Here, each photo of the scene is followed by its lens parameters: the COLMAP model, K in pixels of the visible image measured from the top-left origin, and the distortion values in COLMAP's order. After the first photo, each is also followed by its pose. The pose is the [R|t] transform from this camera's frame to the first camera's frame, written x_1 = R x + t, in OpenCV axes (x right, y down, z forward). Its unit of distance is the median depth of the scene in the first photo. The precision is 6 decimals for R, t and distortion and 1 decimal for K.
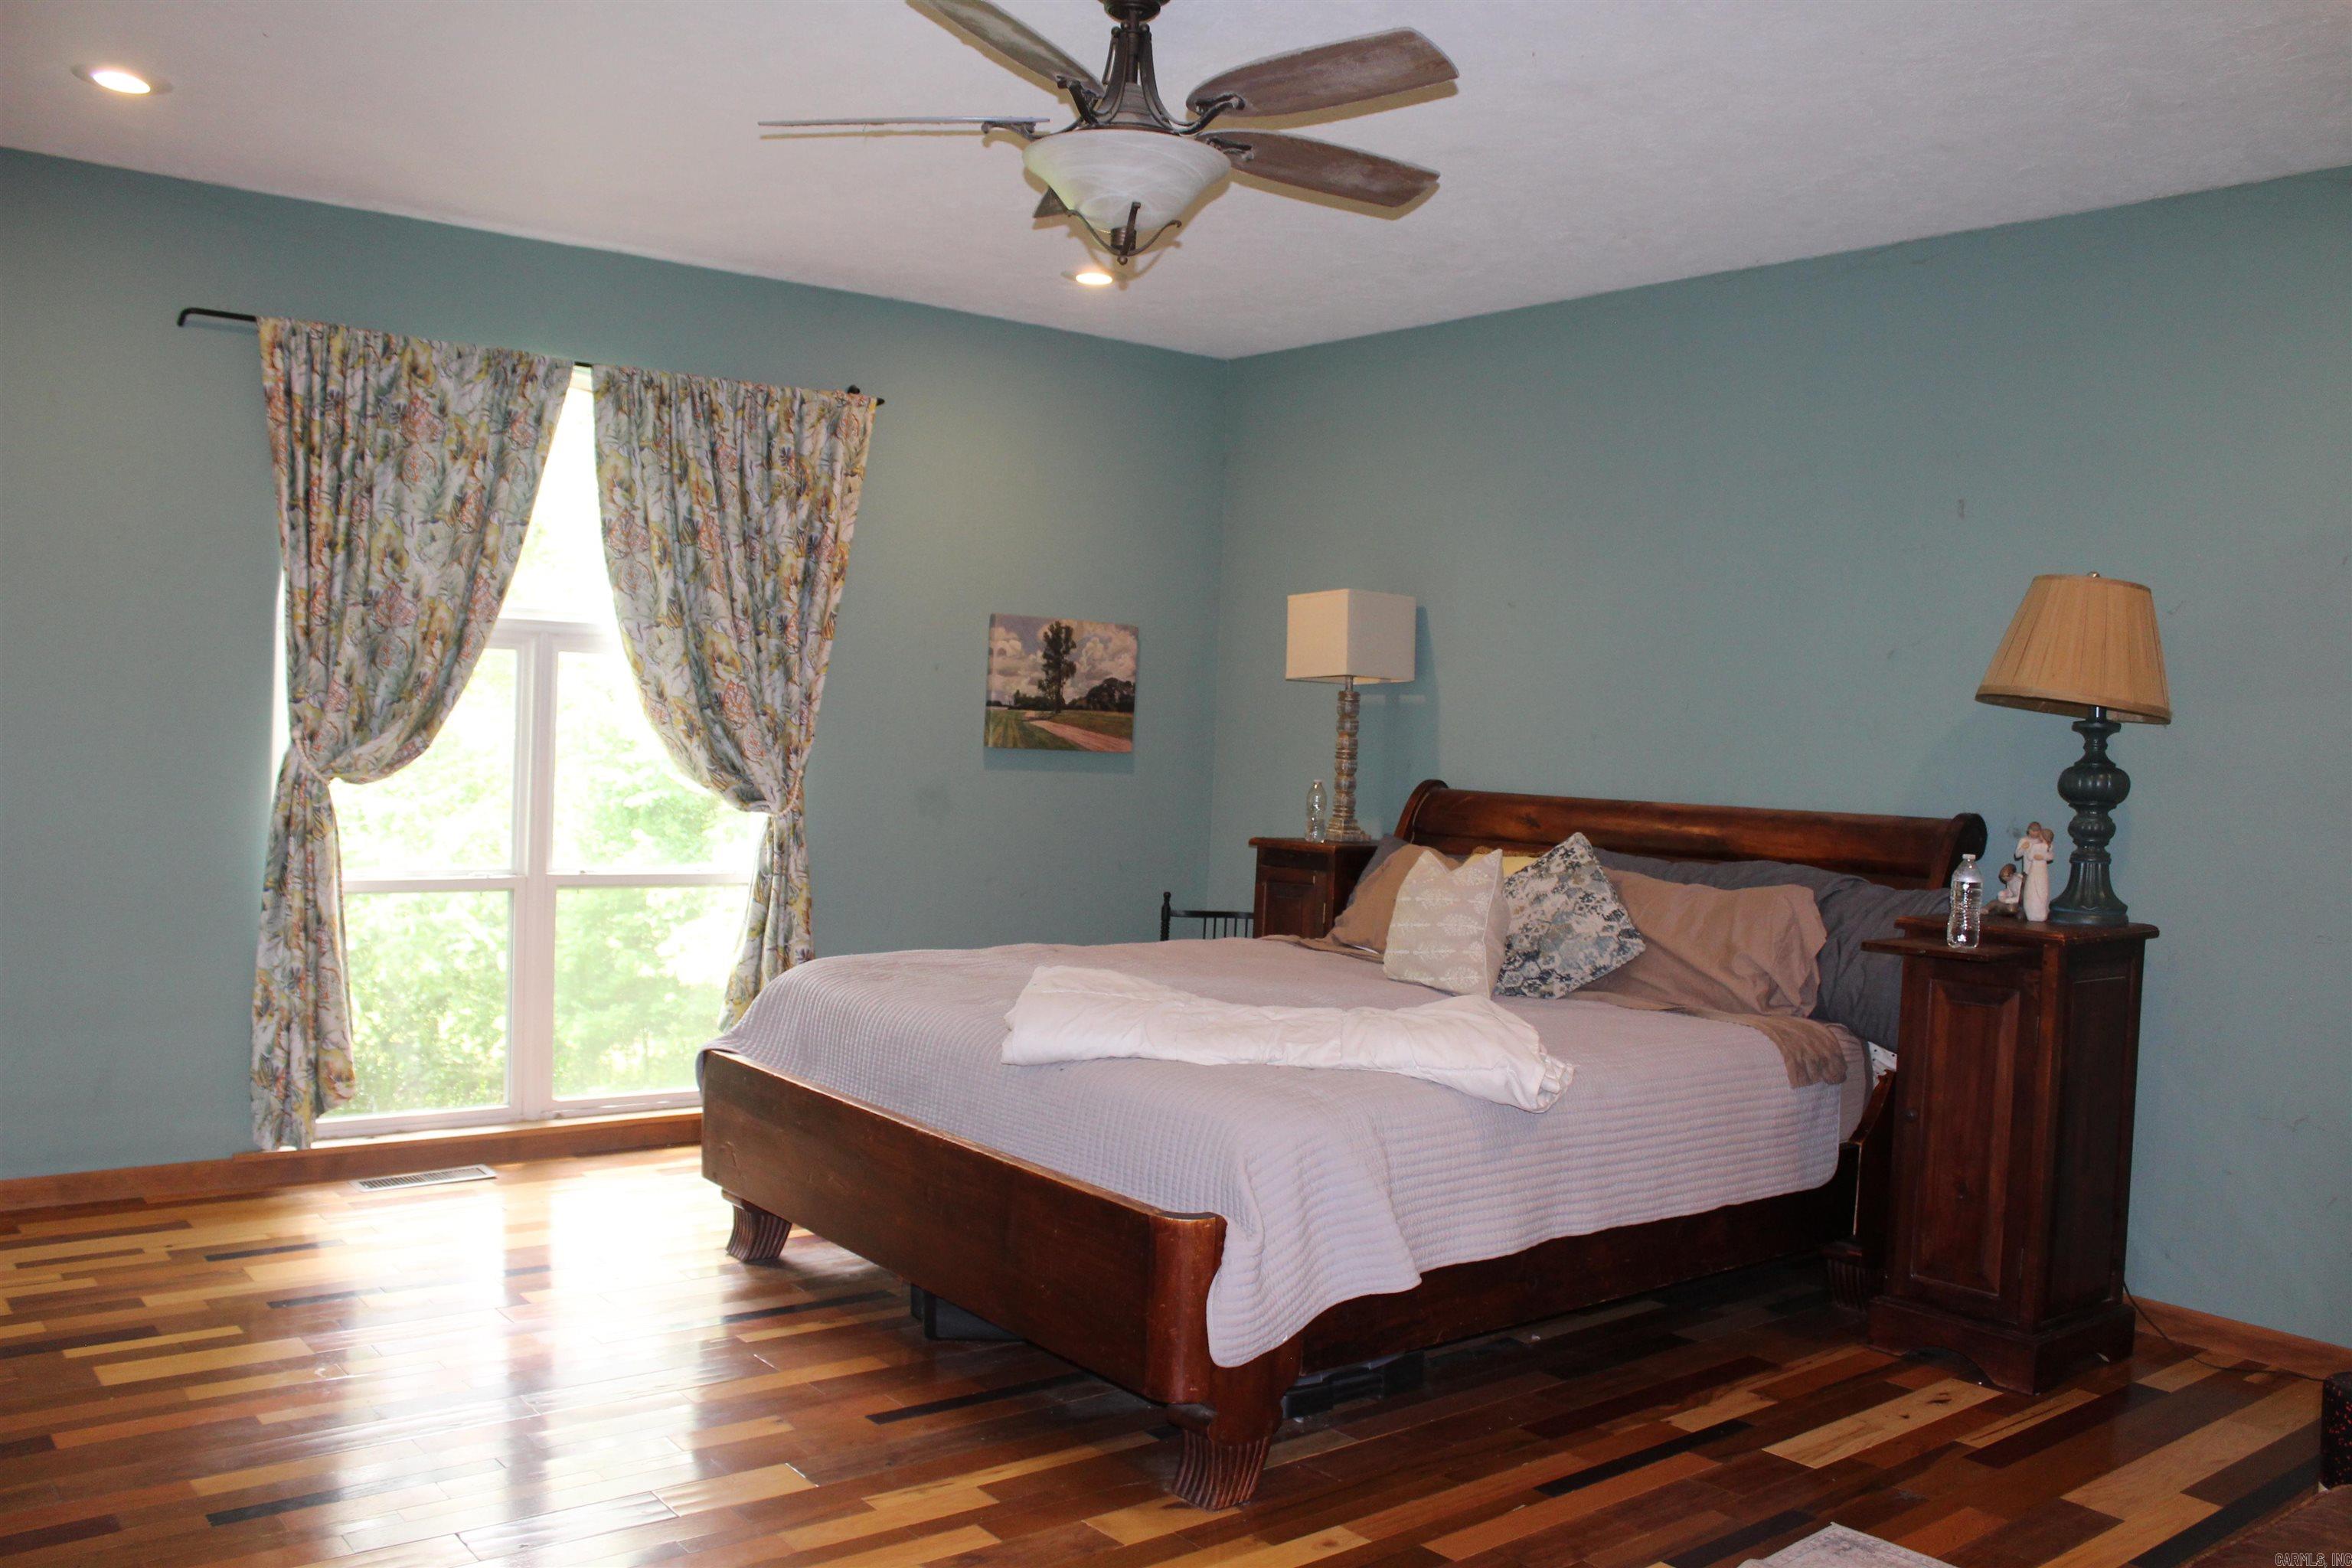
lens RADIAL K [[1955.5, 0, 1176.0], [0, 1955.5, 784.0], [0, 0, 1]] dist [-0.171544, 0.156646]
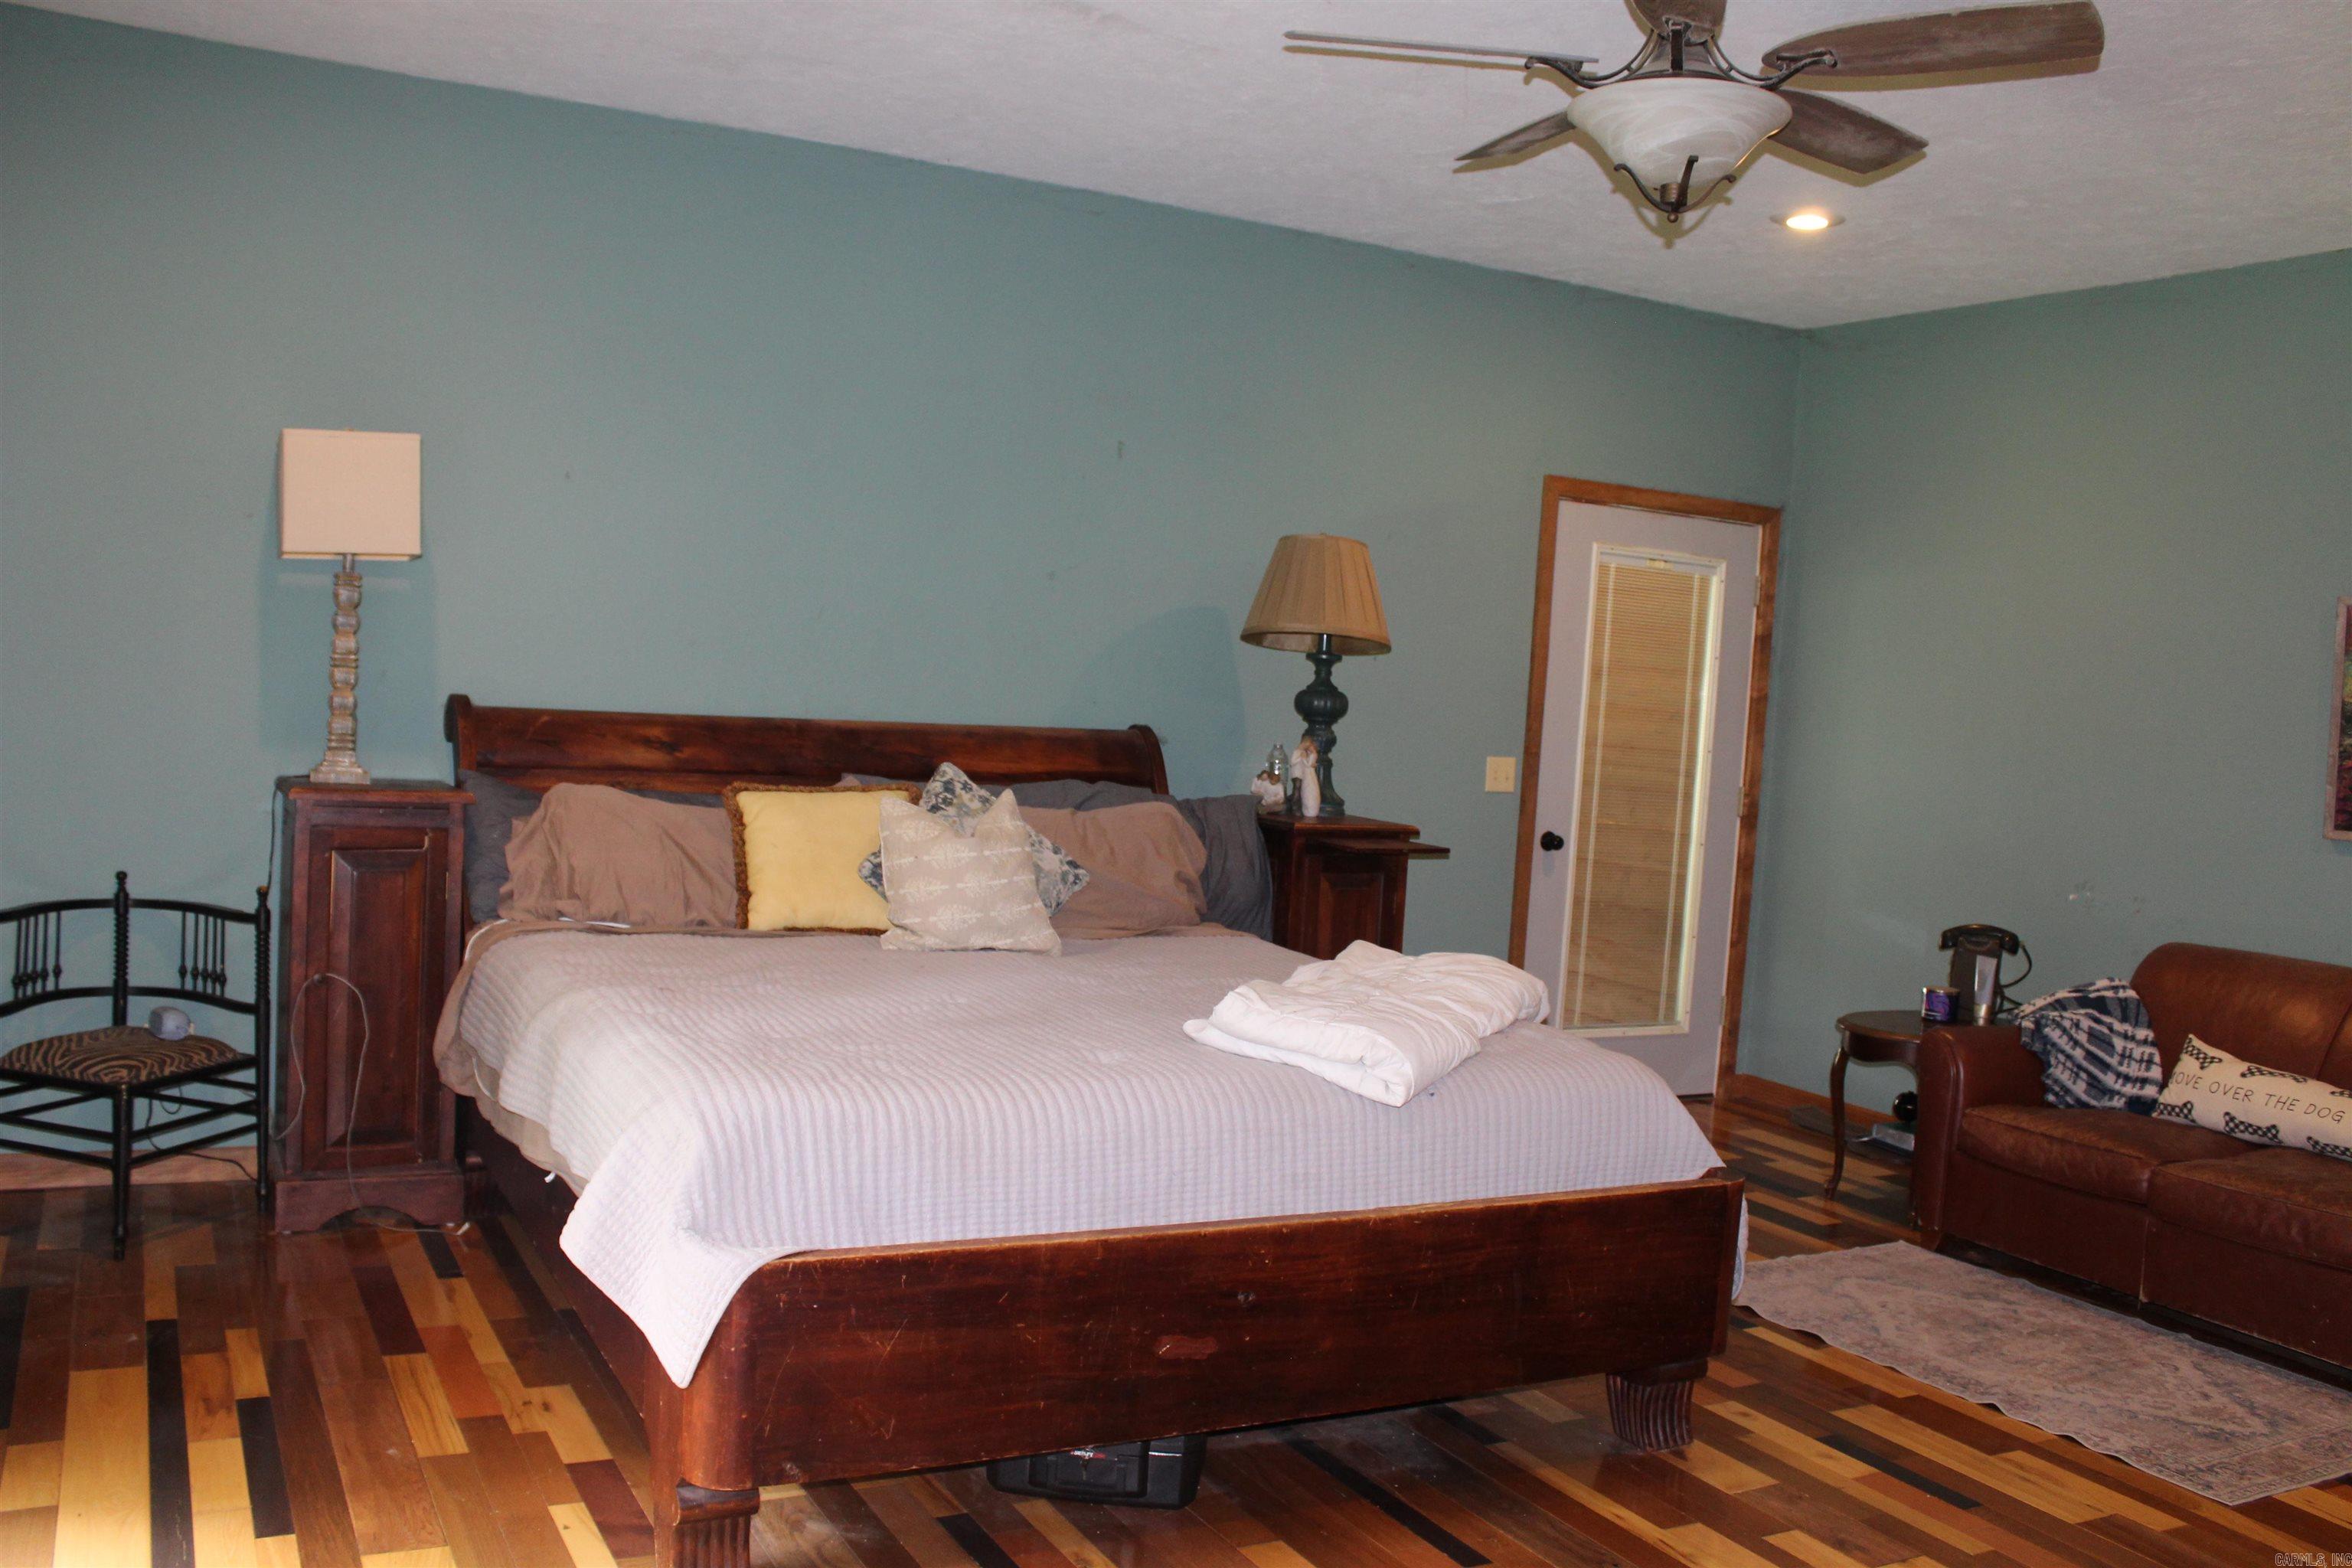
lens RADIAL K [[1955.5, 0, 1176.0], [0, 1955.5, 784.0], [0, 0, 1]] dist [-0.171544, 0.156646]
pose [[0.186387, -0.066912, 0.980195, -0.808977], [-0.018684, 0.997256, 0.071630, -0.037869], [-0.982299, -0.031665, 0.184625, 0.862600]]
